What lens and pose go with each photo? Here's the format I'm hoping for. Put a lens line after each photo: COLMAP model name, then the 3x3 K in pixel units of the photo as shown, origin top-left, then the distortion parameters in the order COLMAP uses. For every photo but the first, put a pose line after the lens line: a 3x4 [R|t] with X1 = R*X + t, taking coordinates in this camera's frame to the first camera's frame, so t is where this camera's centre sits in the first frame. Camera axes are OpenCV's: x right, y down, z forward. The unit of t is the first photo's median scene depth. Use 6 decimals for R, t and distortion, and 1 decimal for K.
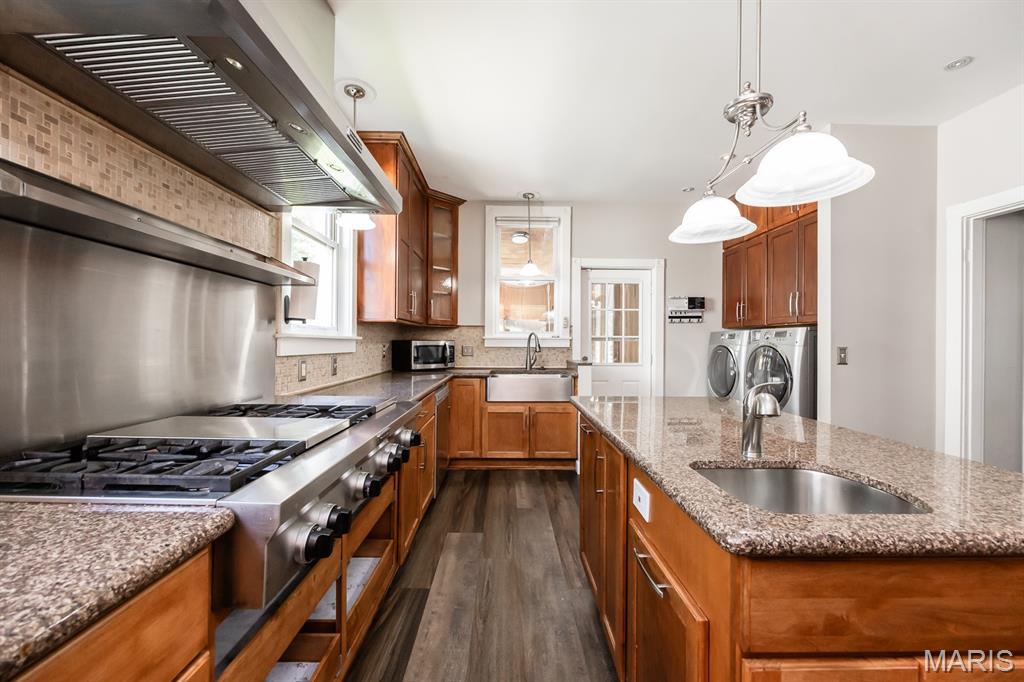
lens RADIAL K [[402.9, 0, 509.4], [0, 402.9, 338.5], [0, 0, 1]] dist [-0.002241, -0.000870]
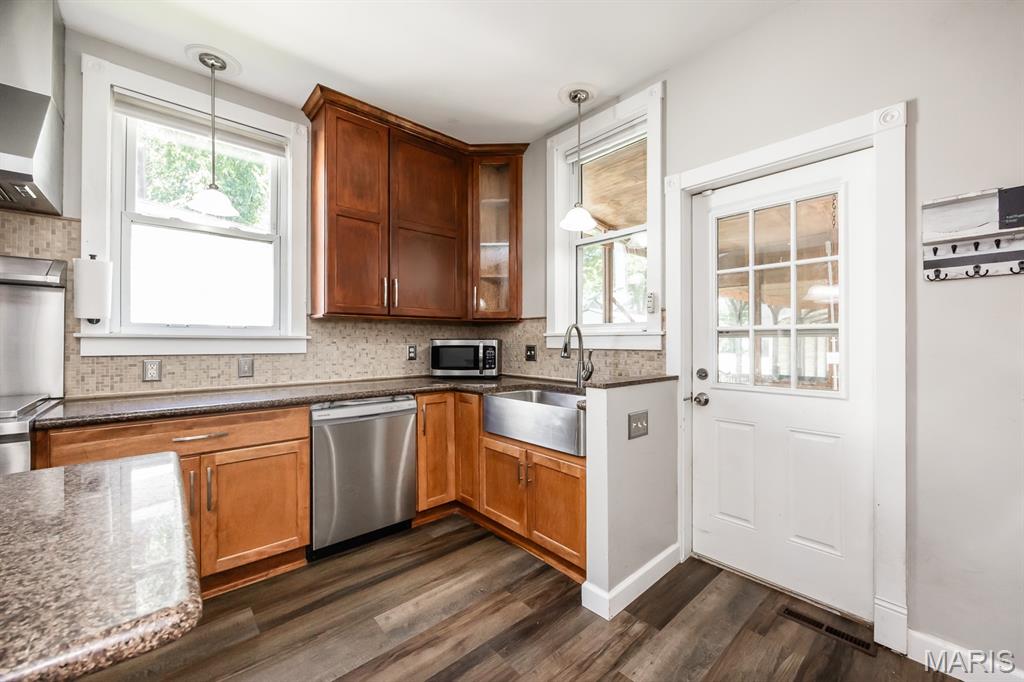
lens RADIAL K [[402.9, 0, 512.8], [0, 402.9, 337.9], [0, 0, 1]] dist [-0.002241, -0.000870]
pose [[0.671297, -0.011946, -0.741092, 0.417111], [0.011145, 0.999920, -0.006023, 0.007402], [0.741105, -0.004216, 0.671376, 0.517824]]
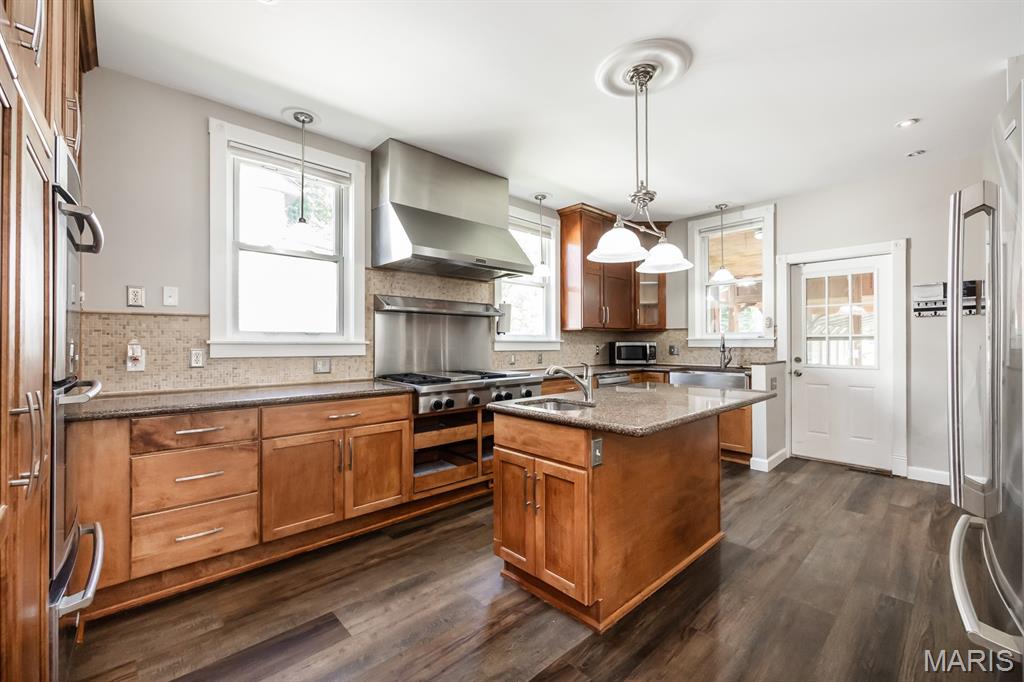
lens RADIAL K [[402.9, 0, 500.1], [0, 402.9, 340.3], [0, 0, 1]] dist [-0.002241, -0.000870]
pose [[0.662619, -0.013115, -0.748842, 0.452195], [0.014039, 0.999888, -0.005089, 0.000115], [0.748825, -0.007142, 0.662729, -0.156063]]
